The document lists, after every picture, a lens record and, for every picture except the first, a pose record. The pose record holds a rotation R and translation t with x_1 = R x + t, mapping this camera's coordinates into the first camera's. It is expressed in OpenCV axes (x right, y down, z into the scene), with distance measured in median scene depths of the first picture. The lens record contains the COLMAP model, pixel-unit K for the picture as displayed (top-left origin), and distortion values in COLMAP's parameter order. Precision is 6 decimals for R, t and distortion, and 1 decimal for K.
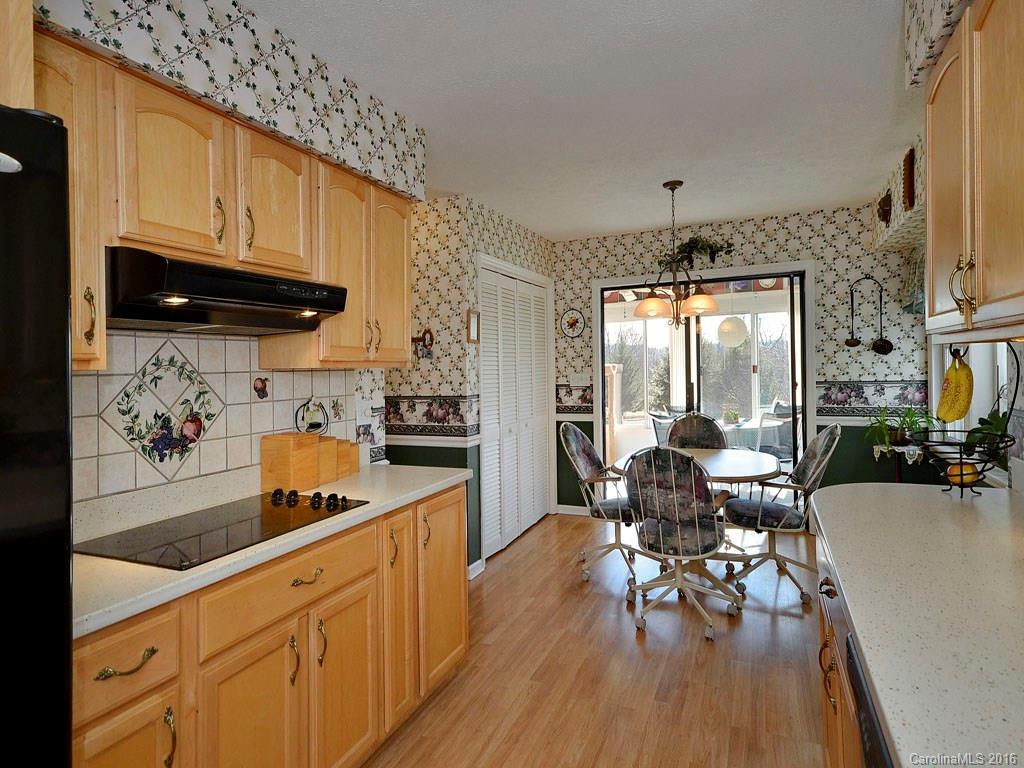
lens RADIAL K [[568.8, 0, 517.3], [0, 568.8, 372.1], [0, 0, 1]] dist [0.001762, 0.001458]
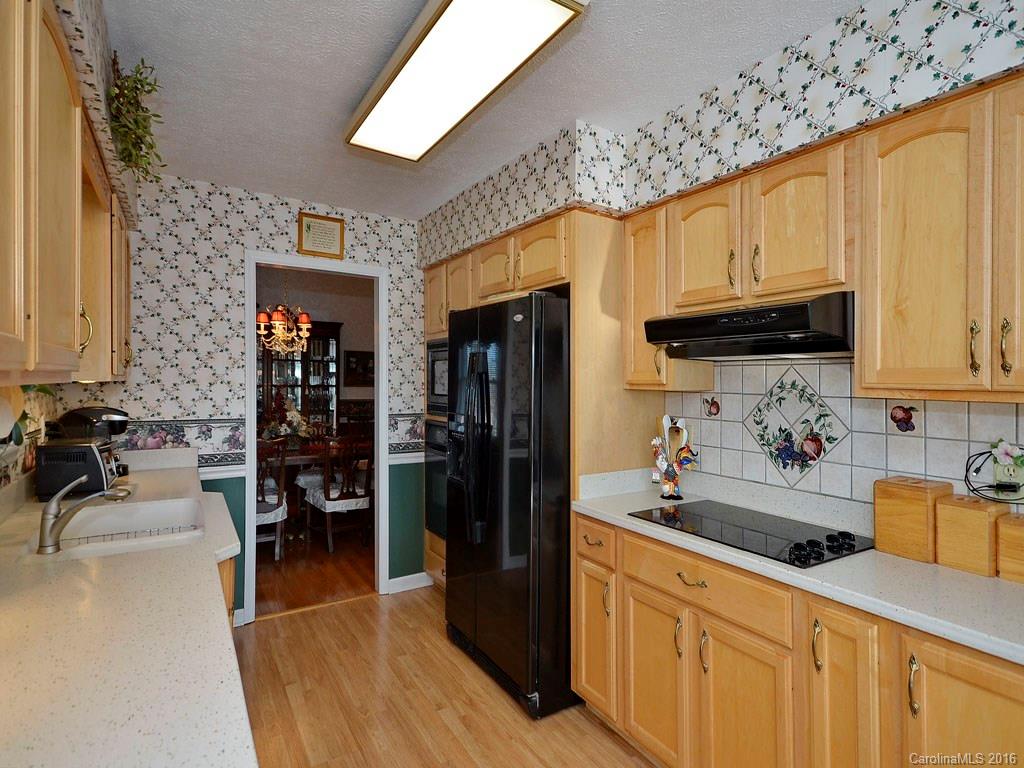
lens RADIAL K [[530.2, 0, 512.0], [0, 530.2, 384.0], [0, 0, 1]] dist [0.017574, -0.000091]
pose [[-0.576161, 0.020143, -0.817088, 0.361867], [-0.006599, 0.999549, 0.029294, -0.029034], [0.817310, 0.022270, -0.575768, 0.686852]]
